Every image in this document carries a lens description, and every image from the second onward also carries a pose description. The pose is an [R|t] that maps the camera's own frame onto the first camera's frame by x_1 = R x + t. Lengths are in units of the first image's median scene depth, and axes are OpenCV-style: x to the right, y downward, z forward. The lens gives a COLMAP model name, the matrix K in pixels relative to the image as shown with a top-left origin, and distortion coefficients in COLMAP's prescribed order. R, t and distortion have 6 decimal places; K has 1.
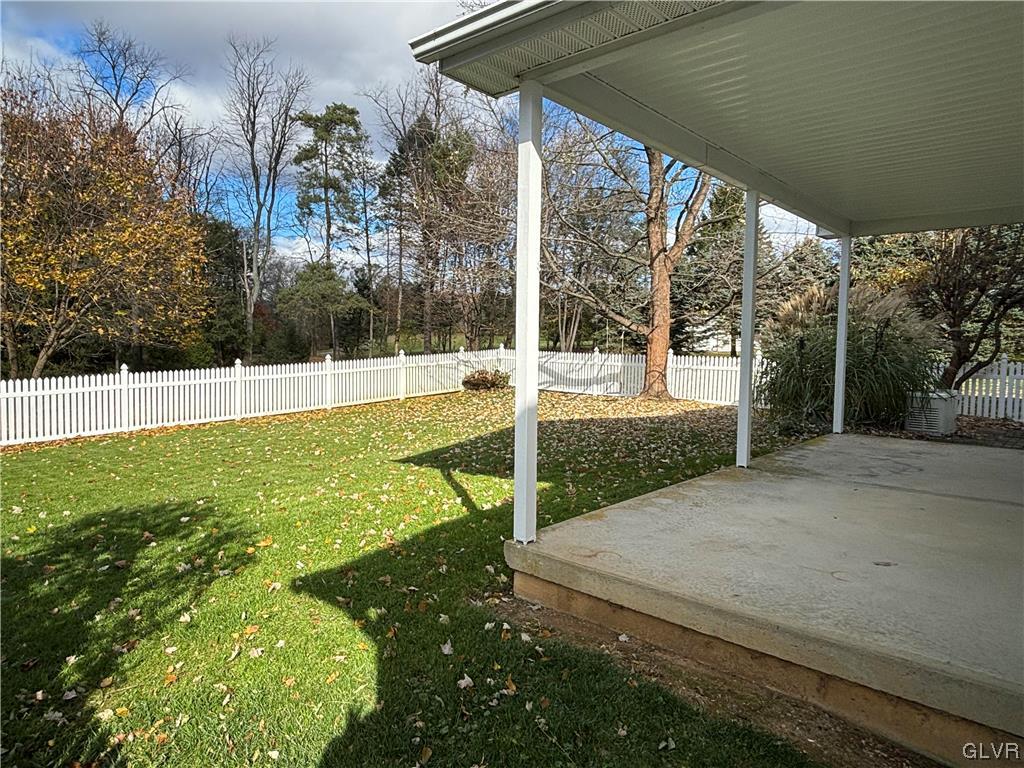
lens RADIAL K [[623.4, 0, 511.7], [0, 623.4, 386.8], [0, 0, 1]] dist [0.008761, 0.000328]
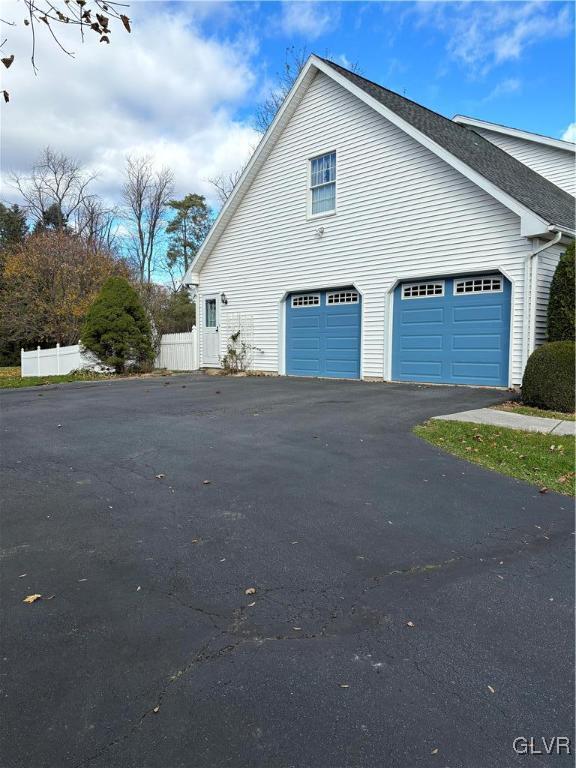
lens RADIAL K [[583.9, 0, 286.7], [0, 583.9, 376.0], [0, 0, 1]] dist [0.048603, -0.017754]
pose [[0.994418, -0.004582, -0.105416, 0.117030], [0.002499, 0.999799, -0.019877, 0.044737], [0.105486, 0.019503, 0.994230, -0.453049]]
